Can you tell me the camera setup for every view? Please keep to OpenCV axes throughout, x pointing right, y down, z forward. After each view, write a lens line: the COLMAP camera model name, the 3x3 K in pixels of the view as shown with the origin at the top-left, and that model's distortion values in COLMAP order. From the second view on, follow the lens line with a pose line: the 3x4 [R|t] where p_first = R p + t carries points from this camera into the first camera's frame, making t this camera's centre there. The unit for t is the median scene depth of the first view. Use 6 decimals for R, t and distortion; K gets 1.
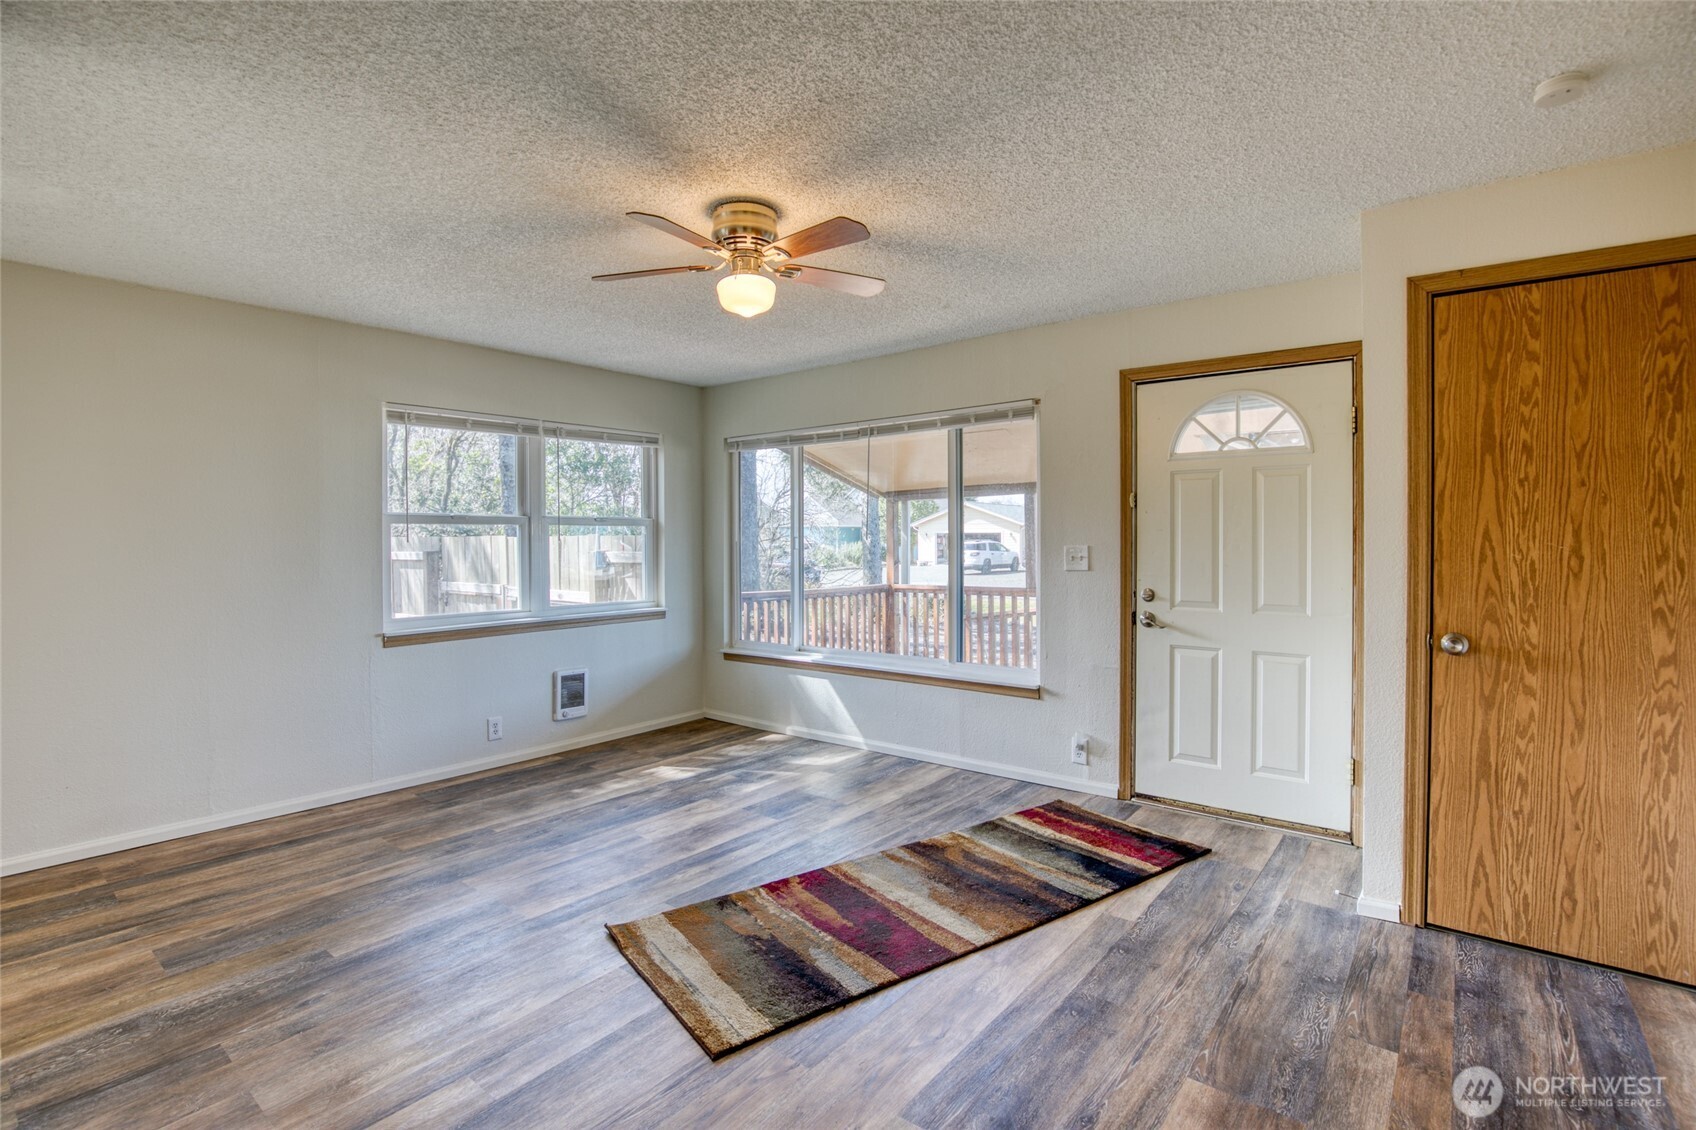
lens RADIAL K [[799.8, 0, 830.5], [0, 799.8, 564.7], [0, 0, 1]] dist [-0.031849, 0.002294]
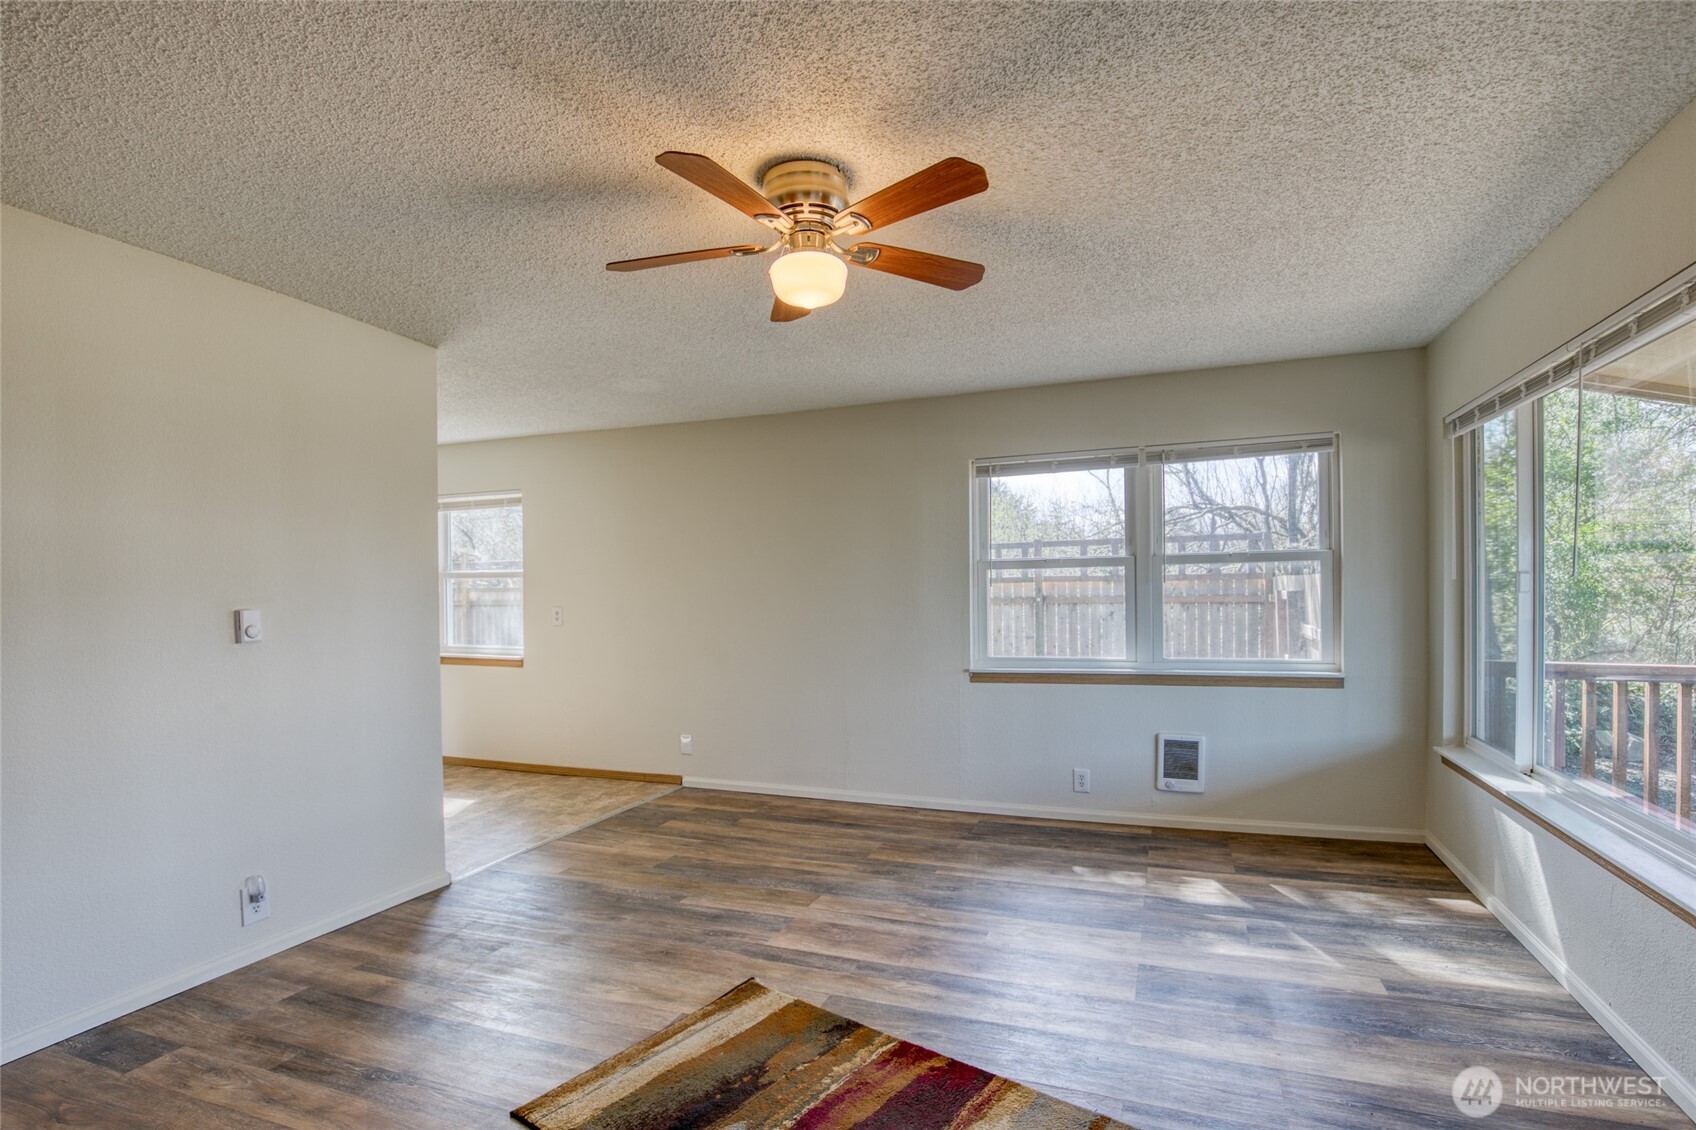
lens RADIAL K [[799.8, 0, 891.4], [0, 799.8, 599.4], [0, 0, 1]] dist [-0.031849, 0.002294]
pose [[0.338063, 0.014748, -0.941008, 0.489974], [-0.017271, 0.999806, 0.009465, -0.016173], [0.940965, 0.013052, 0.338252, 0.590462]]
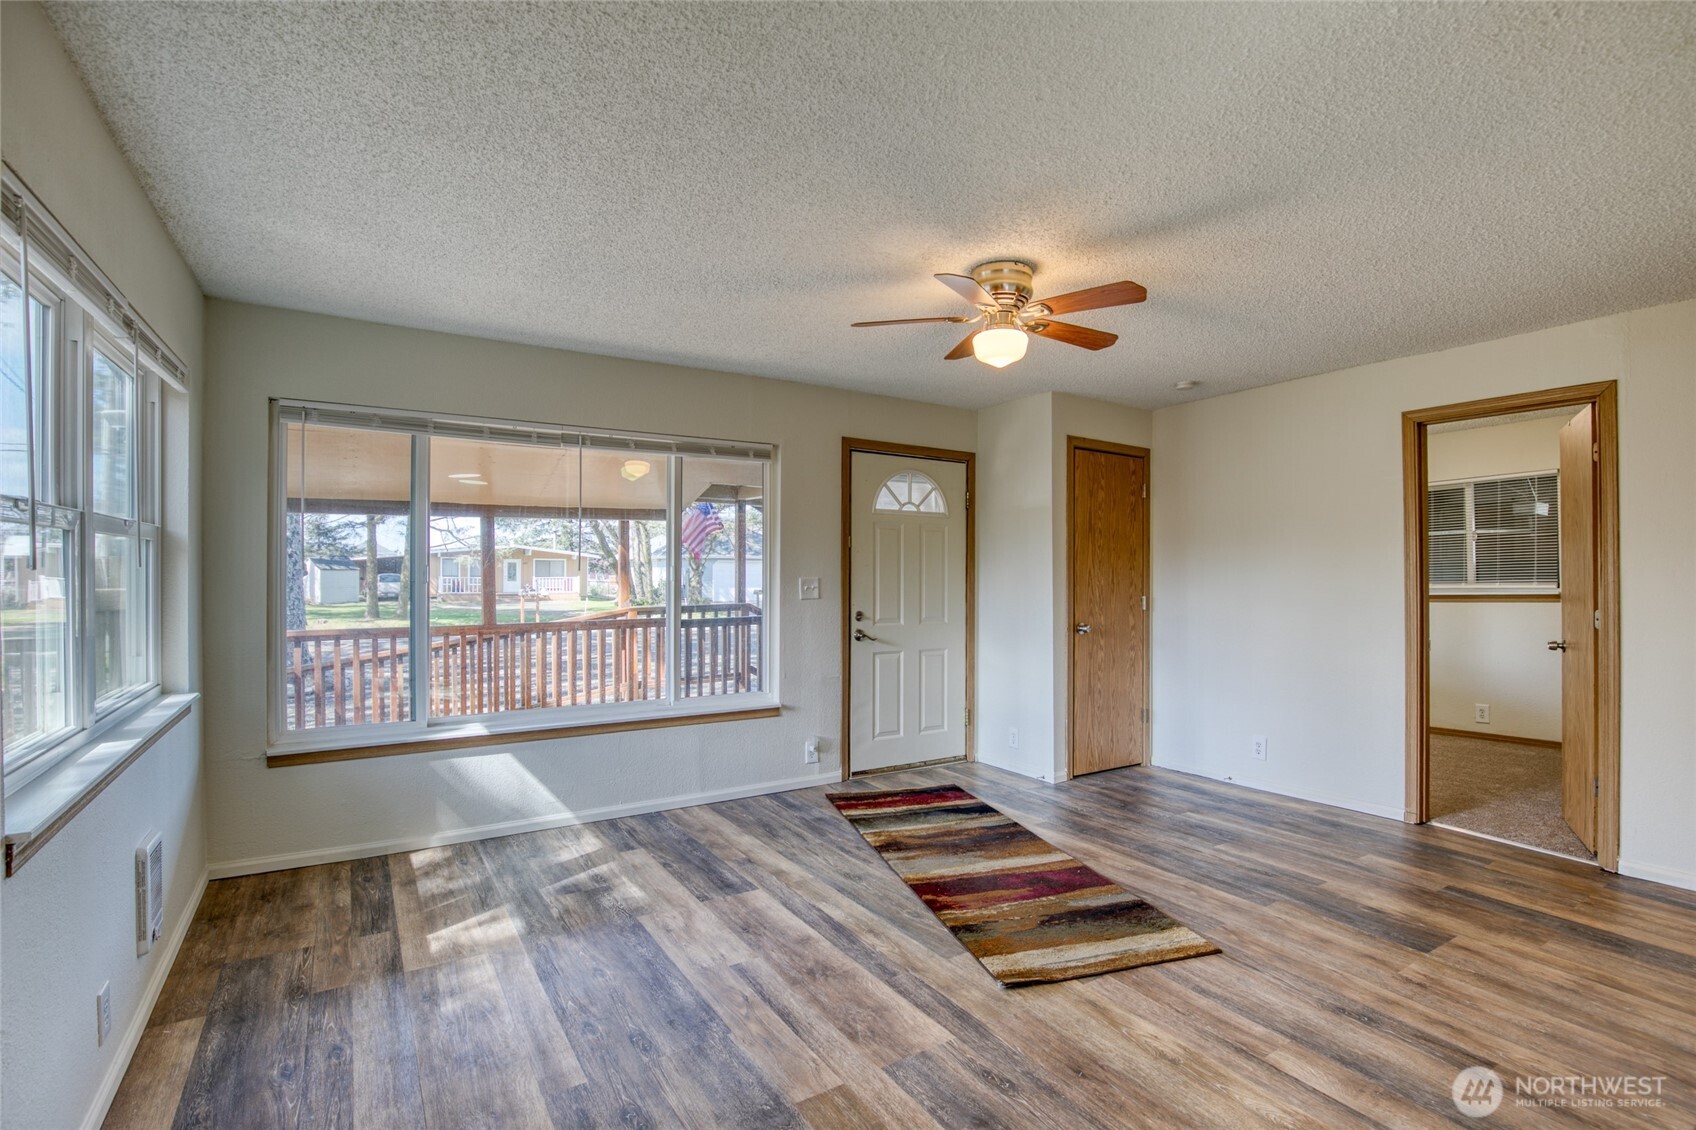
lens RADIAL K [[799.8, 0, 883.5], [0, 799.8, 577.7], [0, 0, 1]] dist [-0.031849, 0.002294]
pose [[0.296079, 0.000128, 0.955163, -0.872514], [0.020720, 0.999764, -0.006557, -0.014945], [-0.954939, 0.021733, 0.296007, 0.608471]]
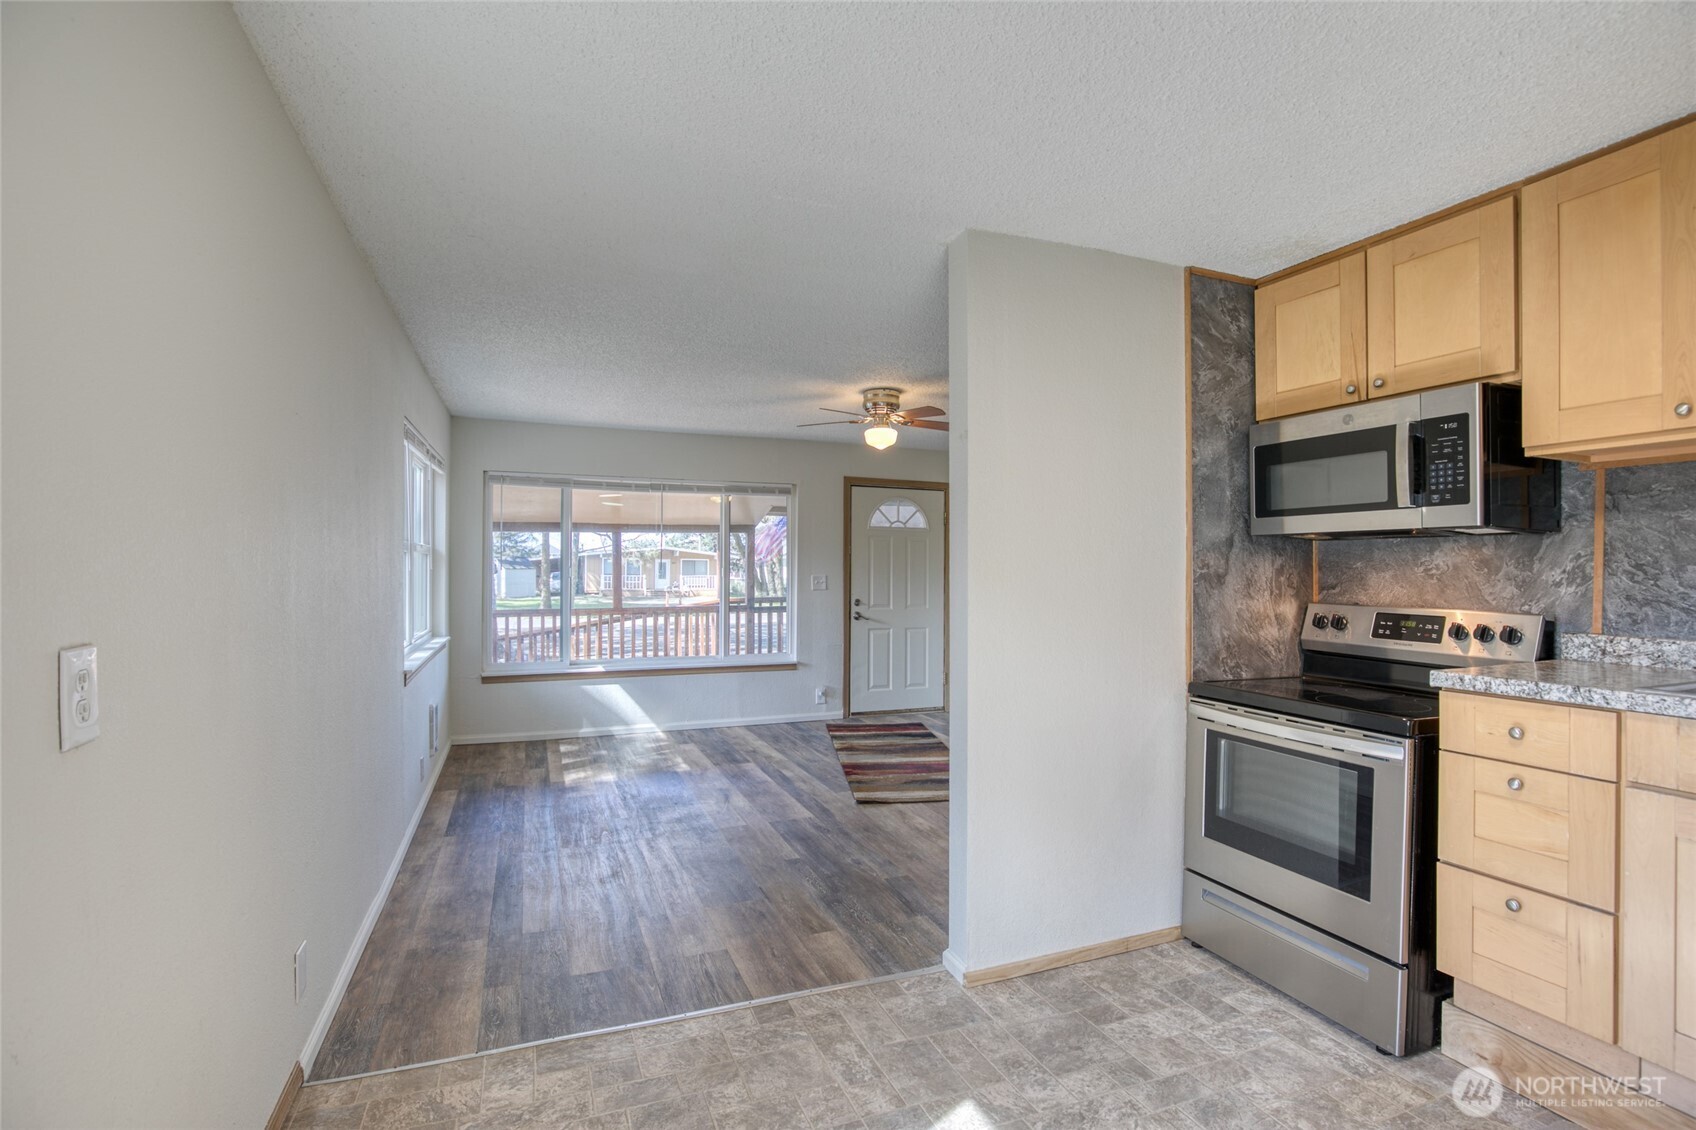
lens RADIAL K [[799.8, 0, 880.4], [0, 799.8, 568.8], [0, 0, 1]] dist [-0.031849, 0.002294]
pose [[0.459398, 0.009302, 0.888182, -1.262594], [0.018307, 0.999634, -0.019939, -0.000265], [-0.888042, 0.025420, 0.459060, 0.119860]]
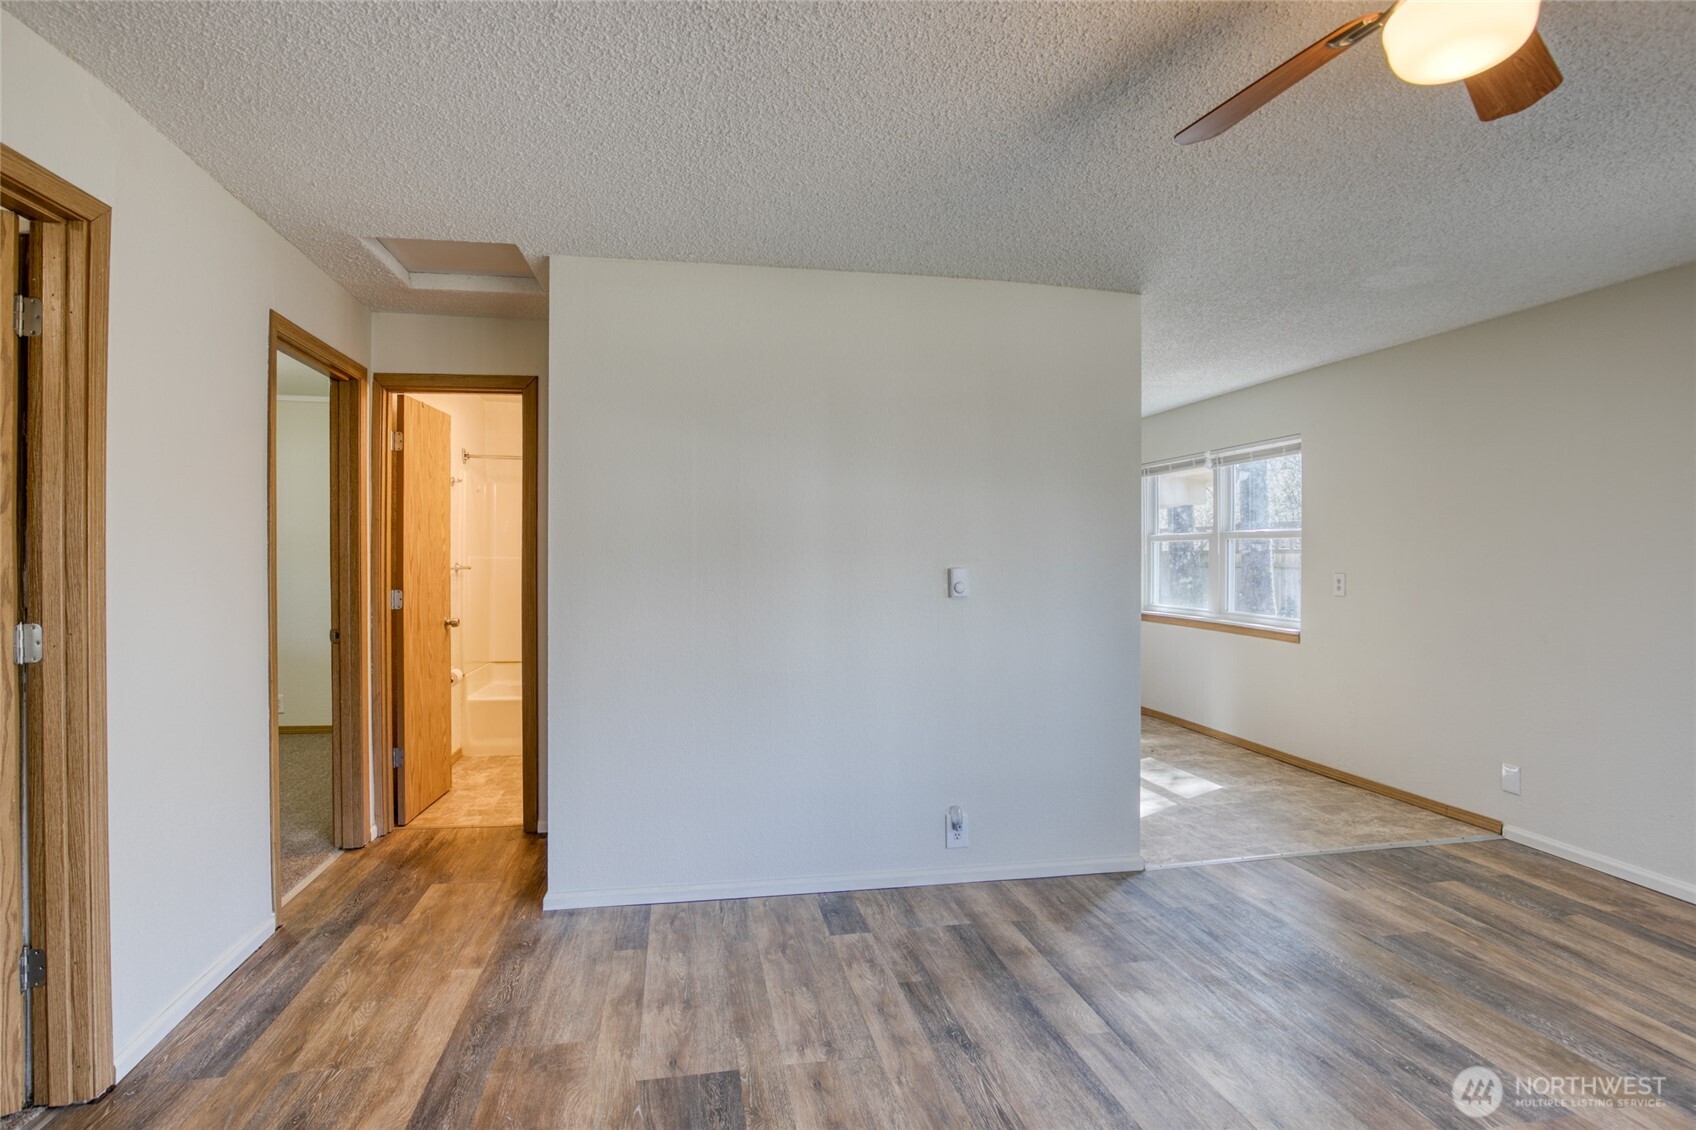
lens RADIAL K [[860.7, 0, 824.7], [0, 860.7, 542.8], [0, 0, 1]] dist [-0.041514, 0.010314]
pose [[-0.654040, -0.003475, -0.756452, 0.371605], [-0.020612, 0.999700, 0.013229, -0.025405], [0.756179, 0.024244, -0.653916, 0.759989]]
